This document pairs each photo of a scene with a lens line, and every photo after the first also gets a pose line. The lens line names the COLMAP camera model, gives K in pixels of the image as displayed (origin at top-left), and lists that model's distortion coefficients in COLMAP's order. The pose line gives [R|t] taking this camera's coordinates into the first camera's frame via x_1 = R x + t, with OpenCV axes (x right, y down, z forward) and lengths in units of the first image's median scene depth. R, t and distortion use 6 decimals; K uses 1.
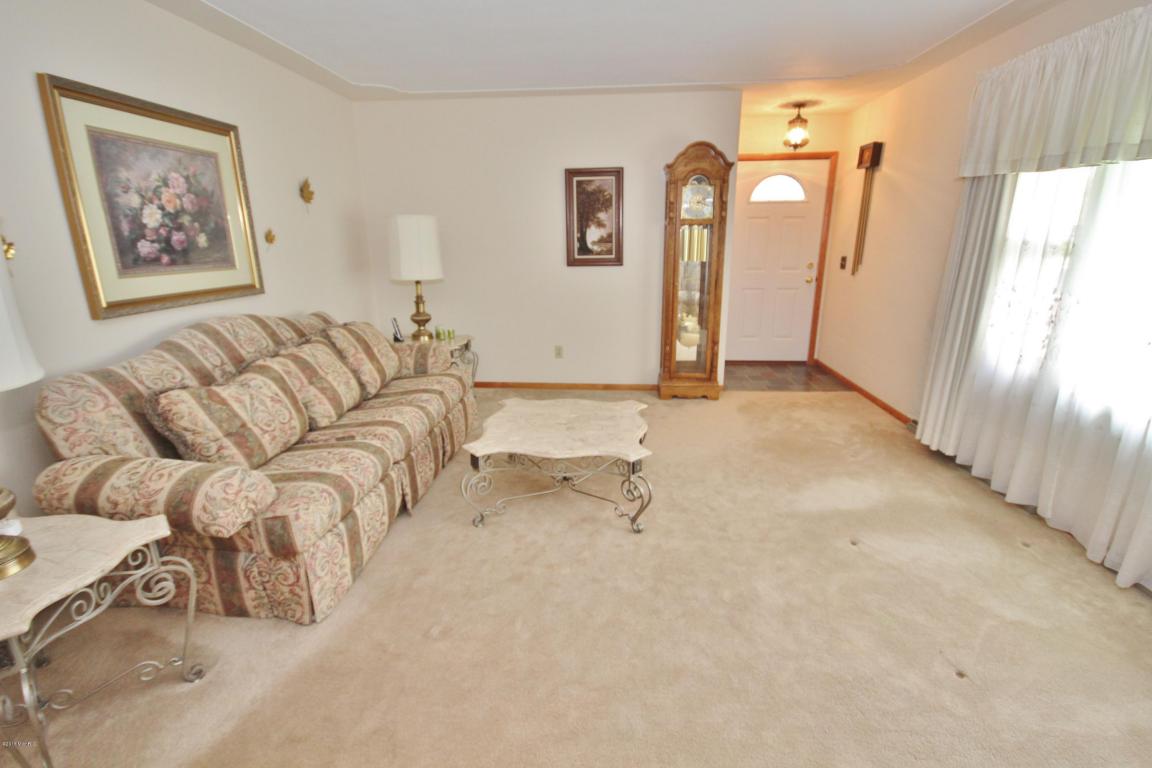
lens RADIAL K [[534.1, 0, 574.8], [0, 534.1, 386.1], [0, 0, 1]] dist [-0.000369, -0.000602]
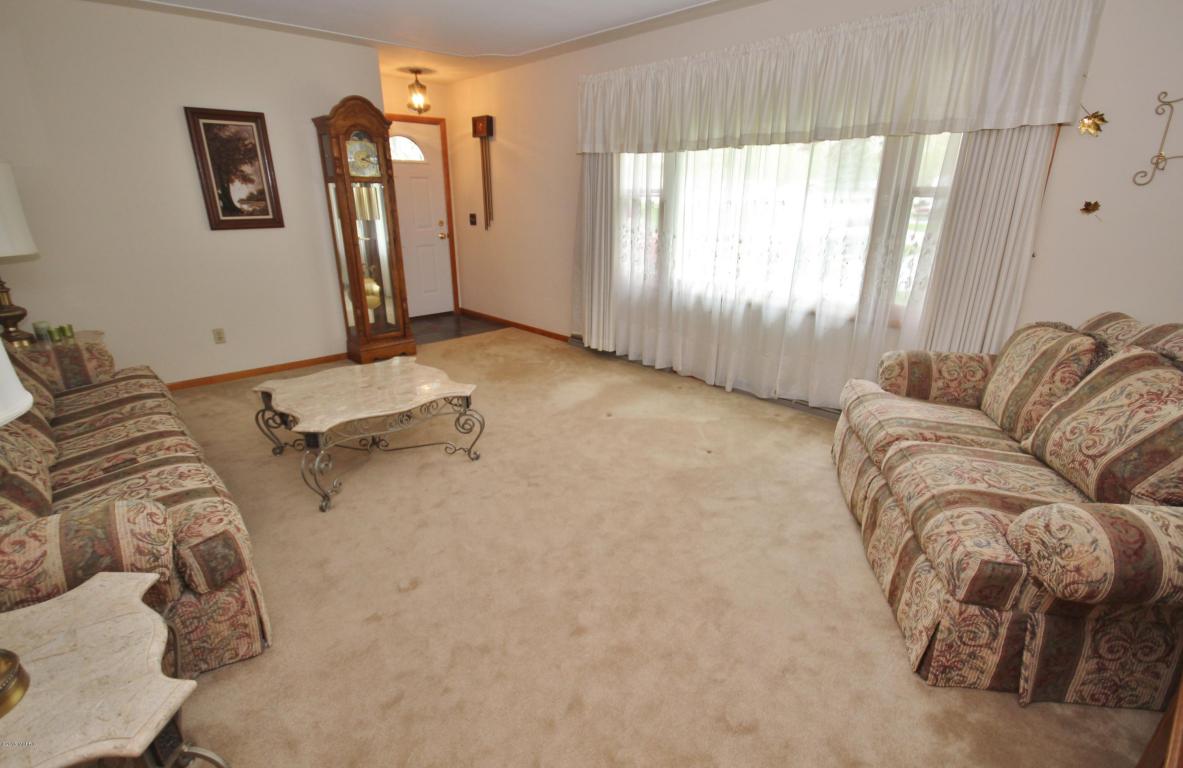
lens RADIAL K [[551.4, 0, 592.5], [0, 551.4, 385.9], [0, 0, 1]] dist [-0.004781, -0.000699]
pose [[0.680504, -0.229114, 0.696004, -0.318898], [0.190762, 0.972500, 0.133618, 0.009511], [-0.707477, 0.041844, 0.705496, -0.001170]]
